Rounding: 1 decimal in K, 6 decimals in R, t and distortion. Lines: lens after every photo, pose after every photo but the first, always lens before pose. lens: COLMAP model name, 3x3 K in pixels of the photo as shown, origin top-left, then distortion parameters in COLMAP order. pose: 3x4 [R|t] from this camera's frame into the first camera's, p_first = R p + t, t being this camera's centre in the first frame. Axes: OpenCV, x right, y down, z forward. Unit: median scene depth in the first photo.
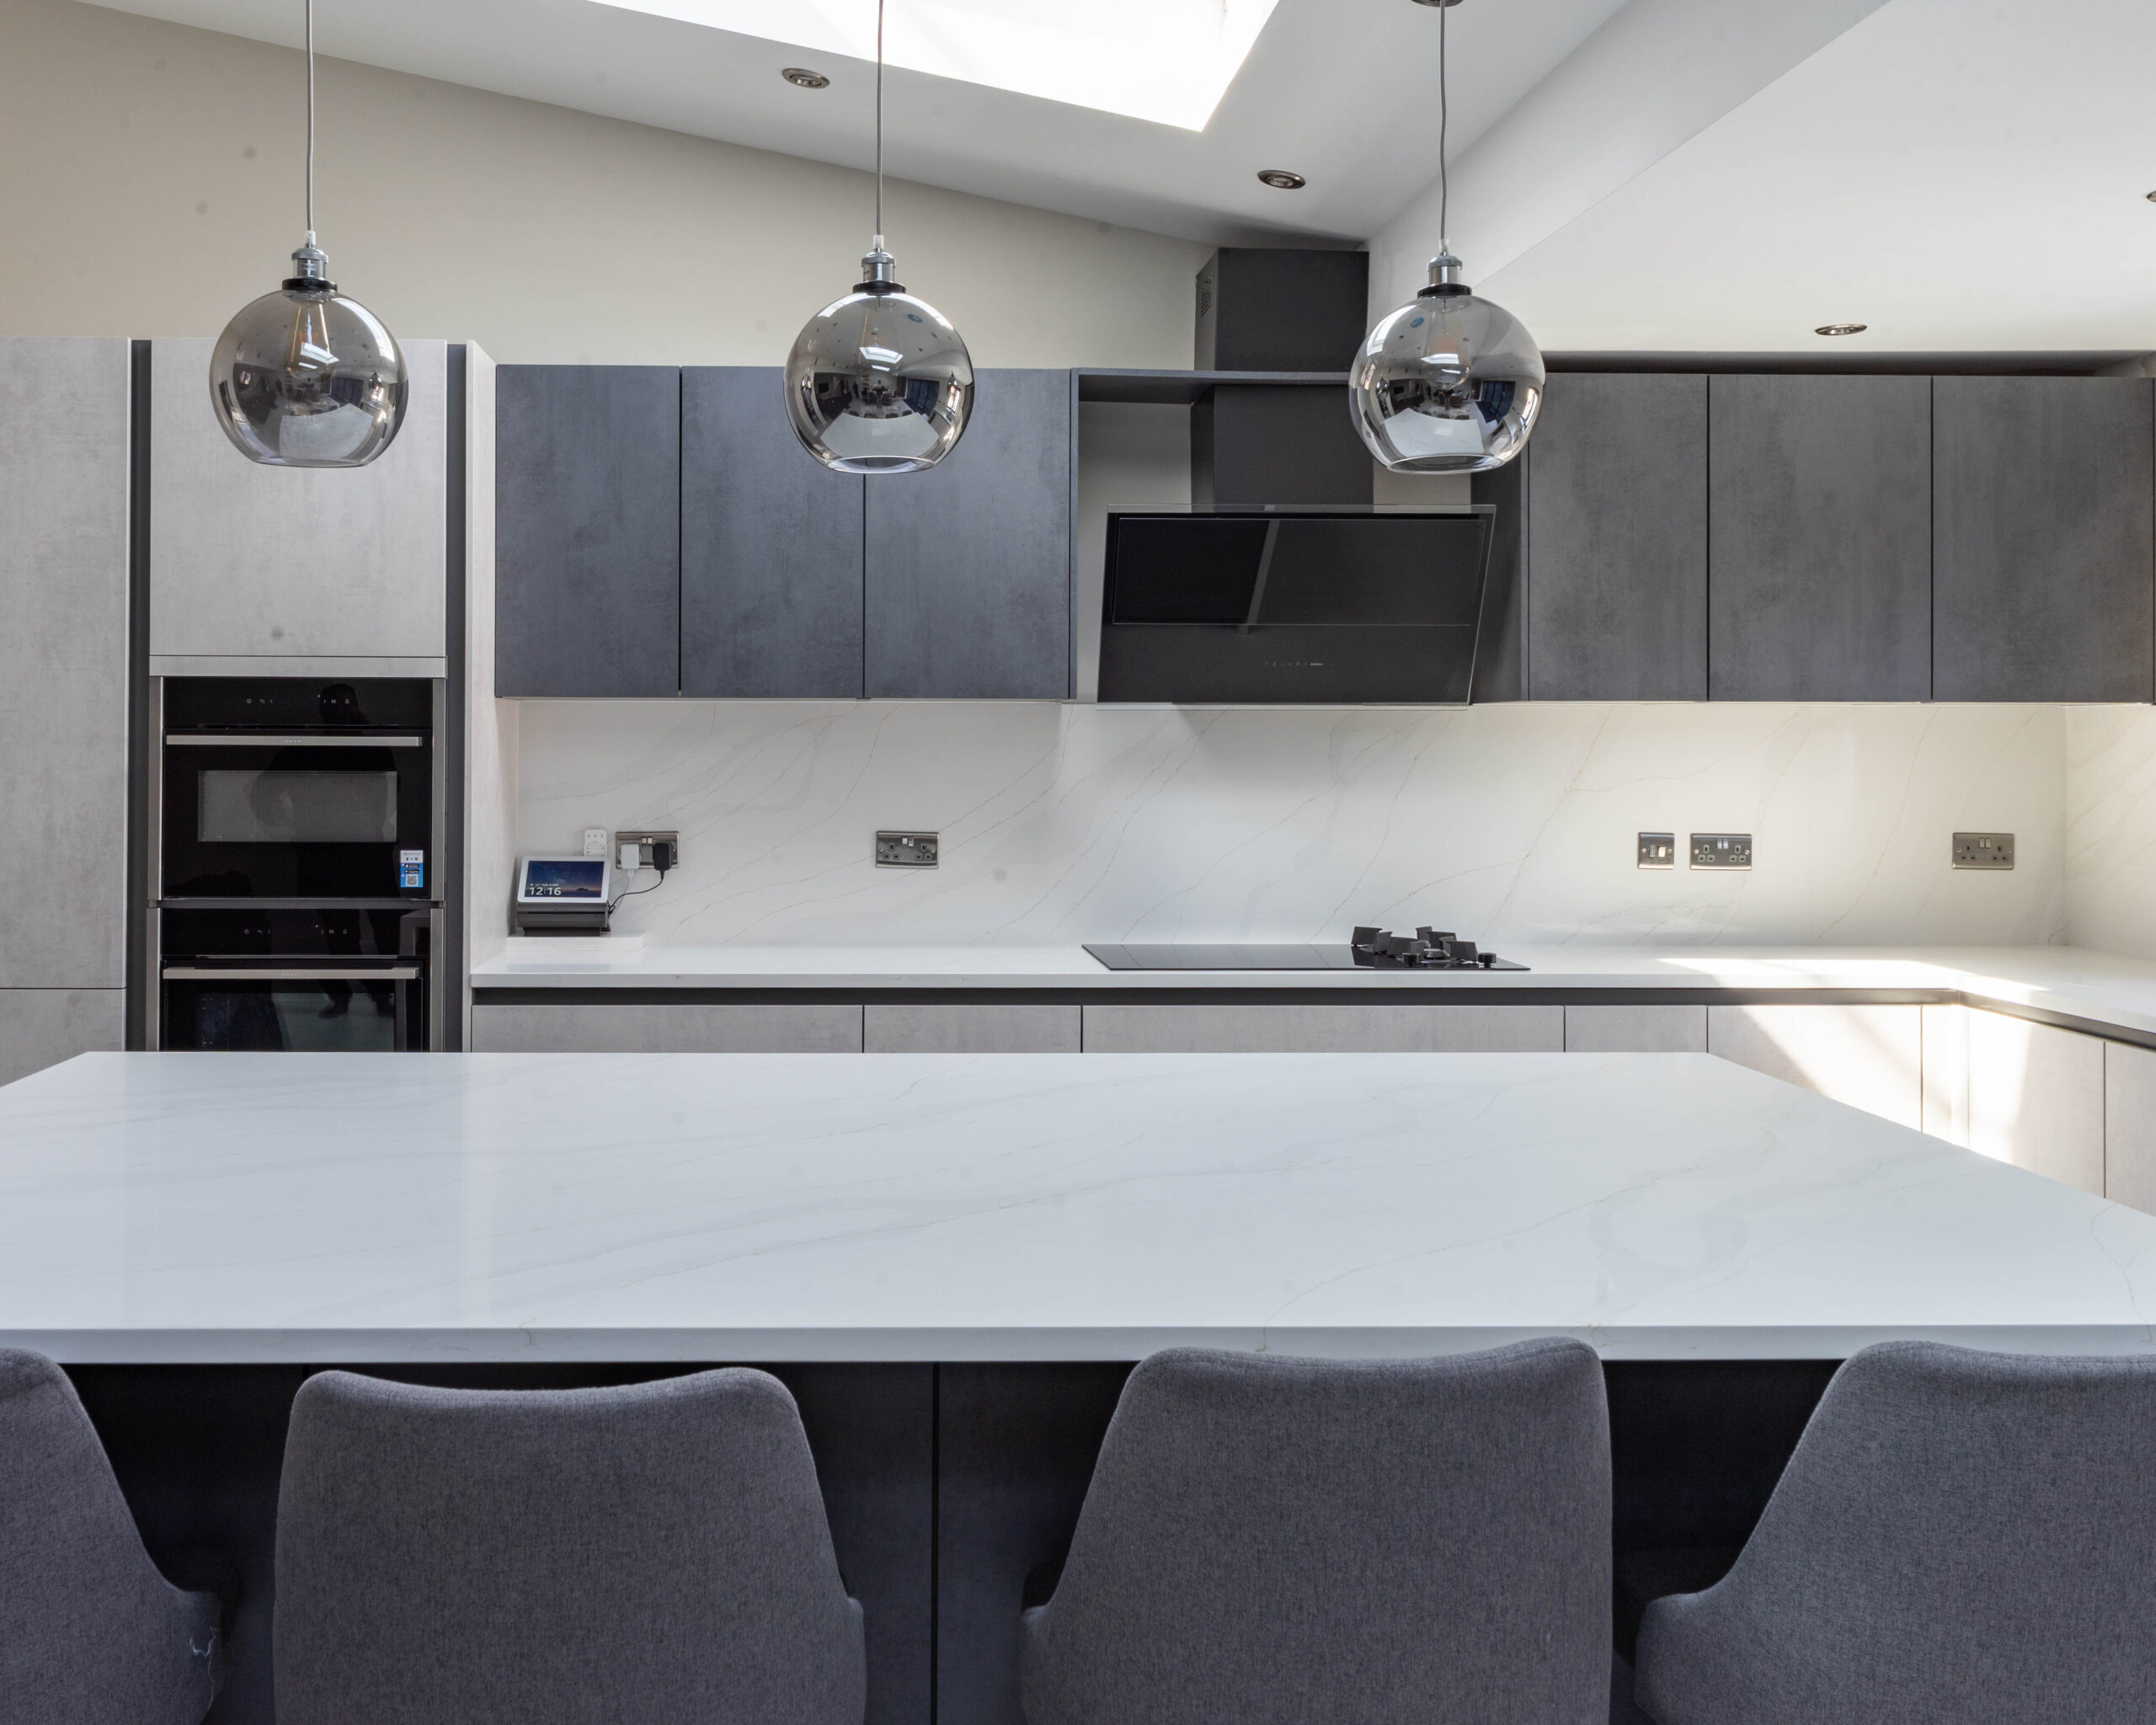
lens RADIAL K [[2368.9, 0, 1003.6], [0, 2368.9, 741.8], [0, 0, 1]] dist [0.007410, -0.021850]
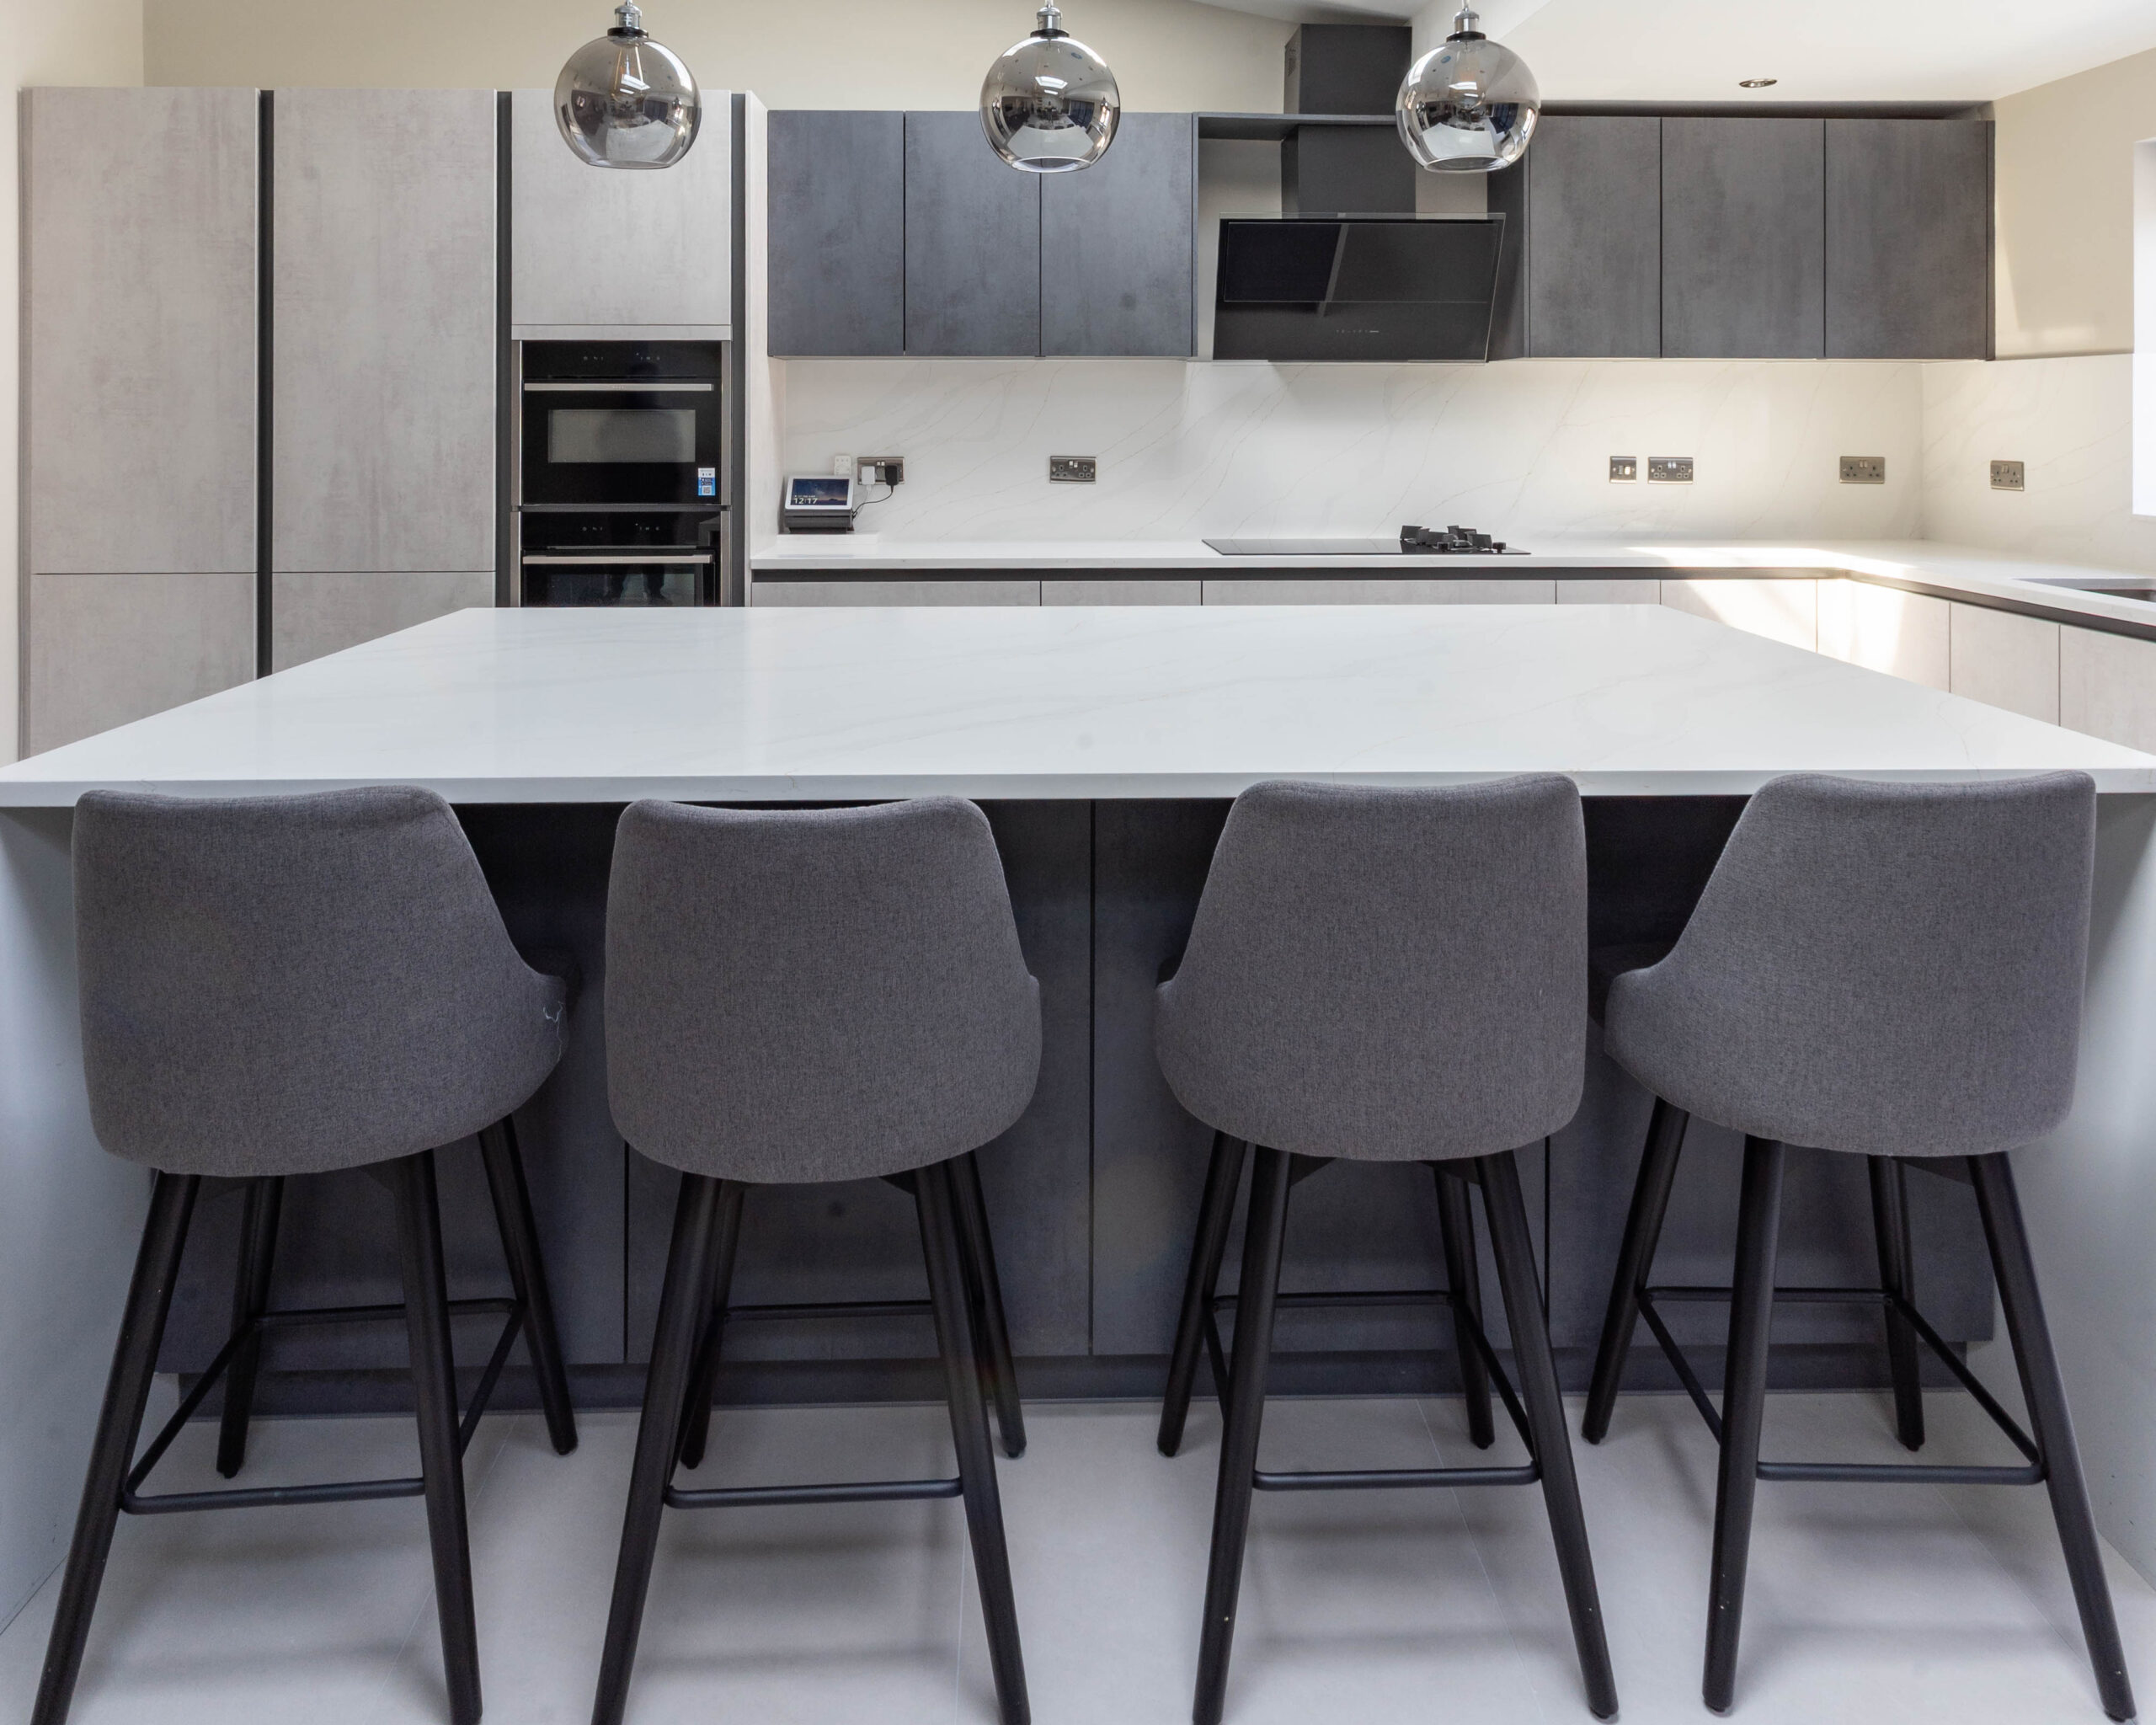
lens RADIAL K [[1747.5, 0, 1164.7], [0, 1747.5, 430.1], [0, 0, 1]] dist [-0.002930, -0.005918]
pose [[0.999936, -0.002842, 0.010922, 0.001071], [0.002752, 0.999963, 0.008184, 0.016186], [-0.010945, -0.008154, 0.999907, -0.000649]]
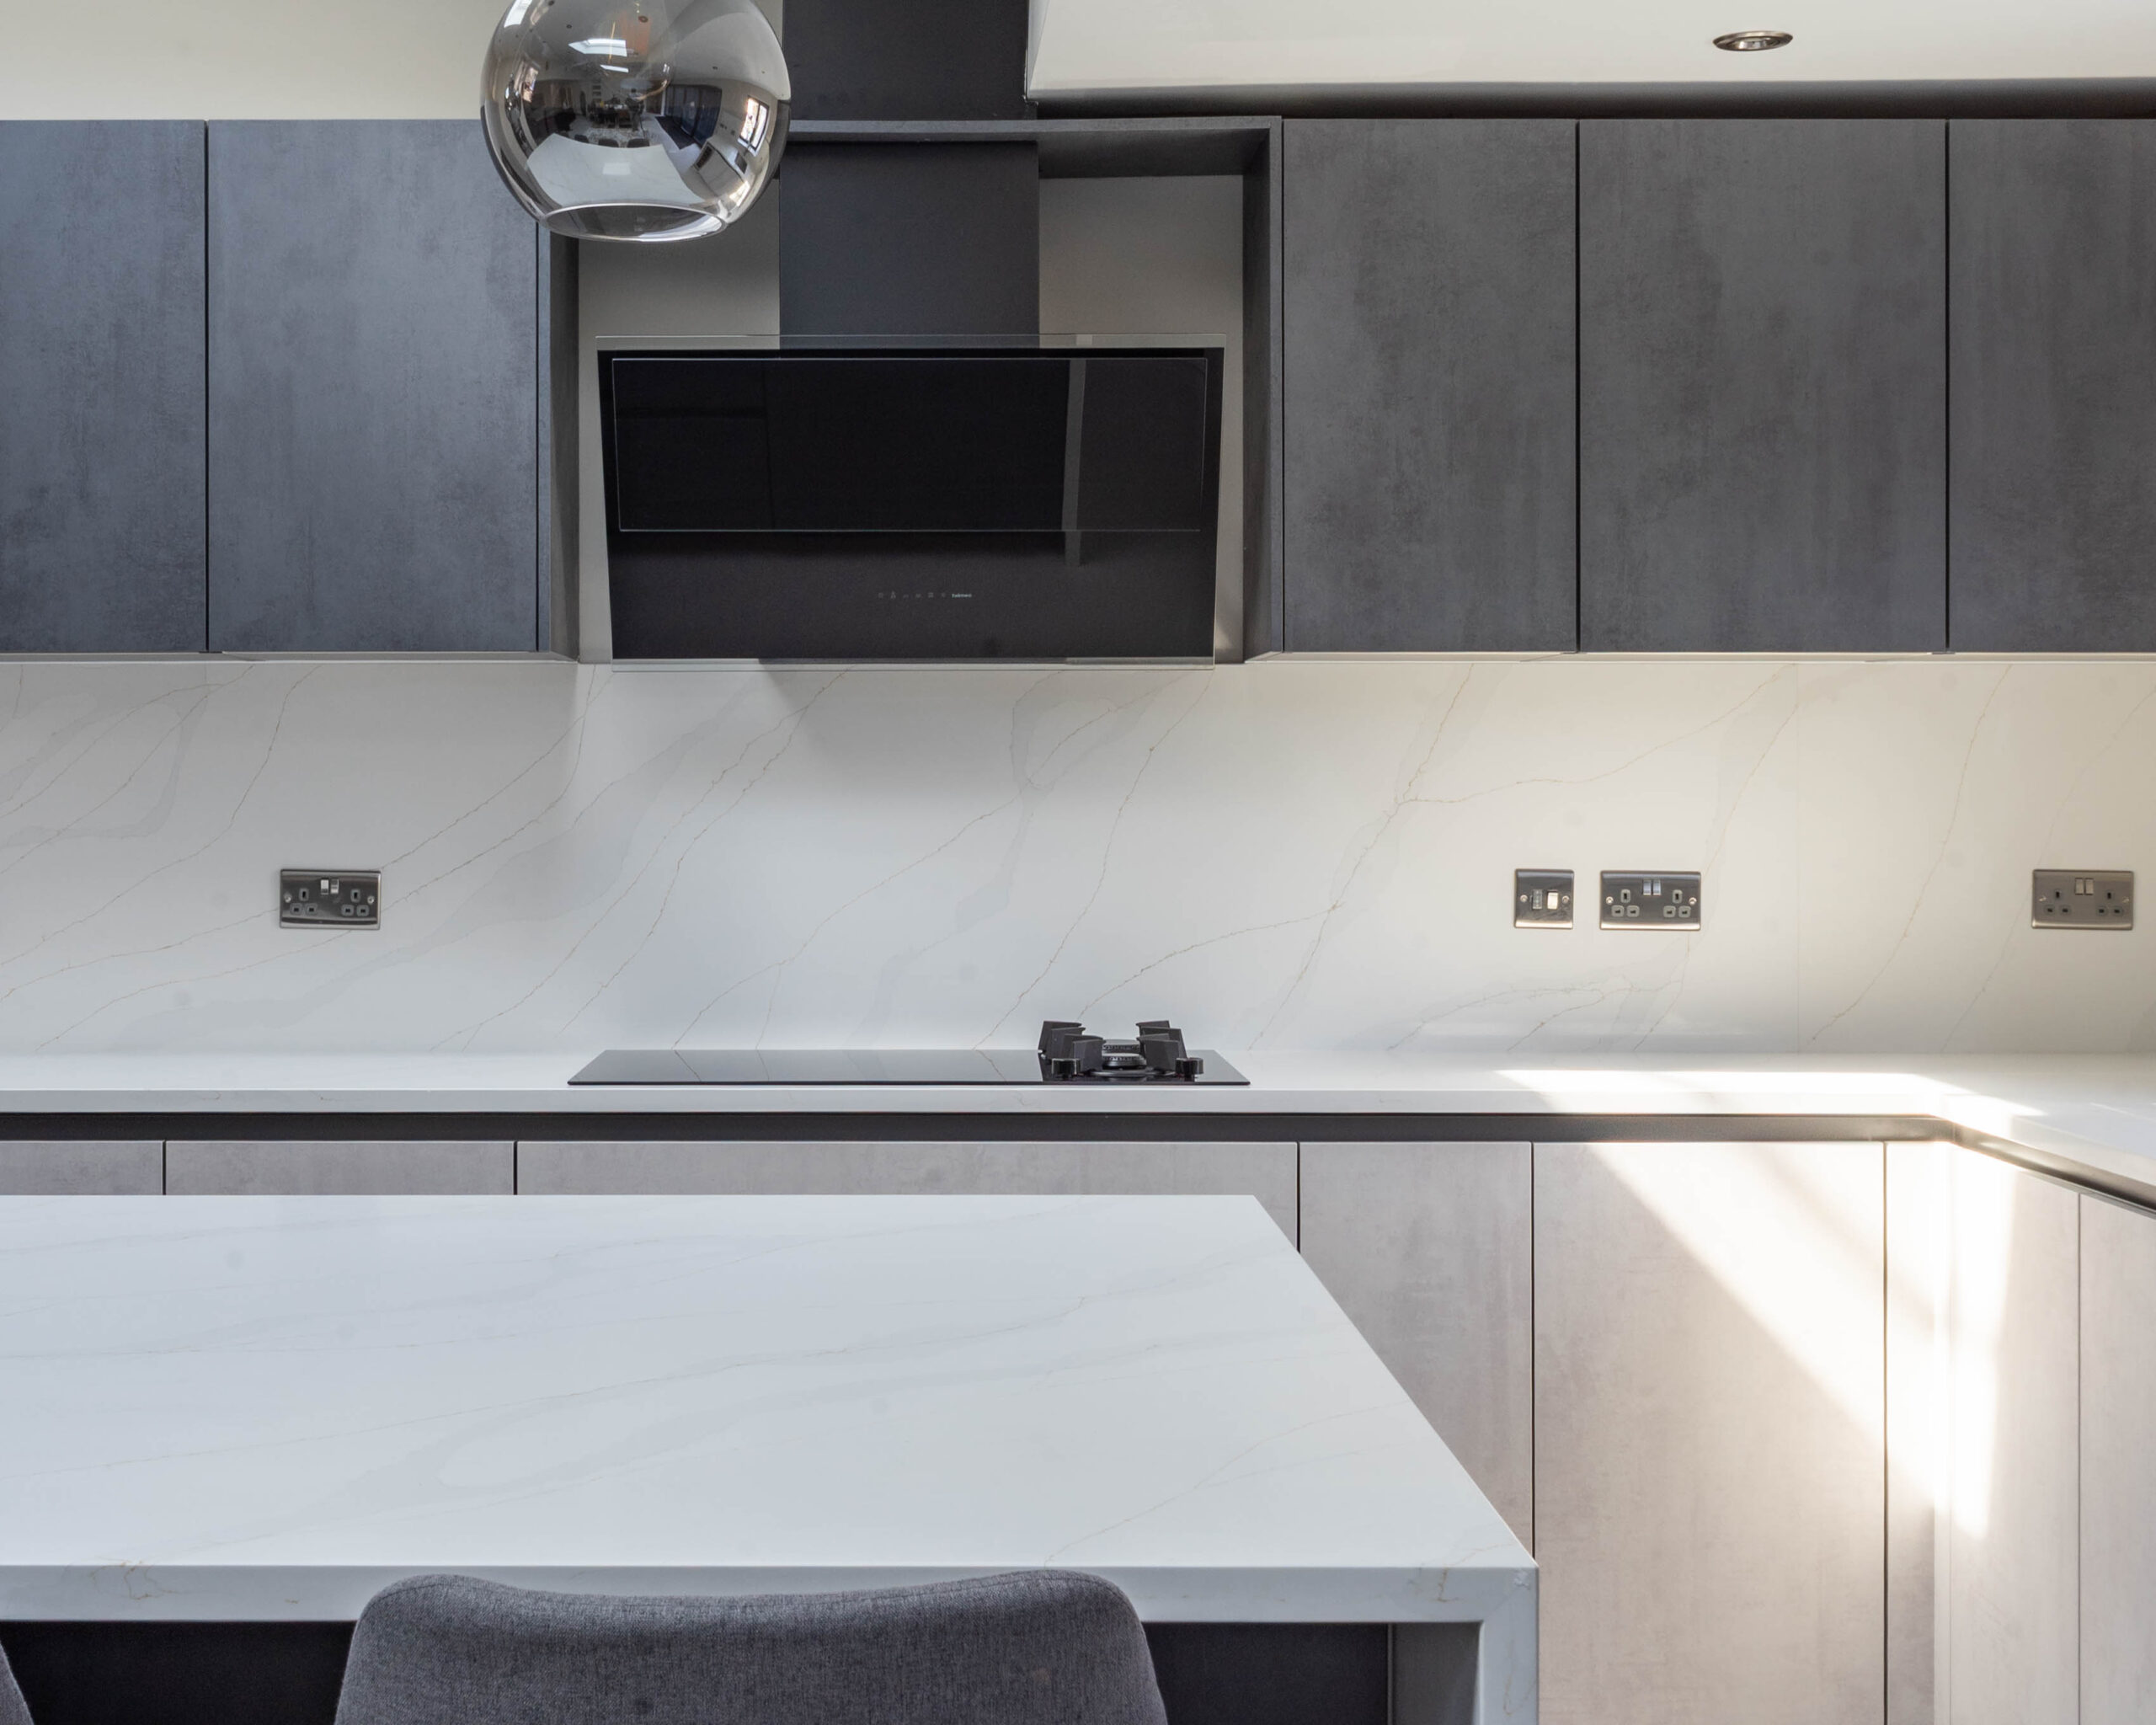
lens RADIAL K [[3786.4, 0, 1078.0], [0, 3786.4, 862.5], [0, 0, 1]] dist [-0.019482, 0.026961]
pose [[0.999556, -0.003132, -0.029627, 0.208055], [0.003735, 0.999787, 0.020314, 0.018154], [0.029557, -0.020416, 0.999355, 0.013197]]
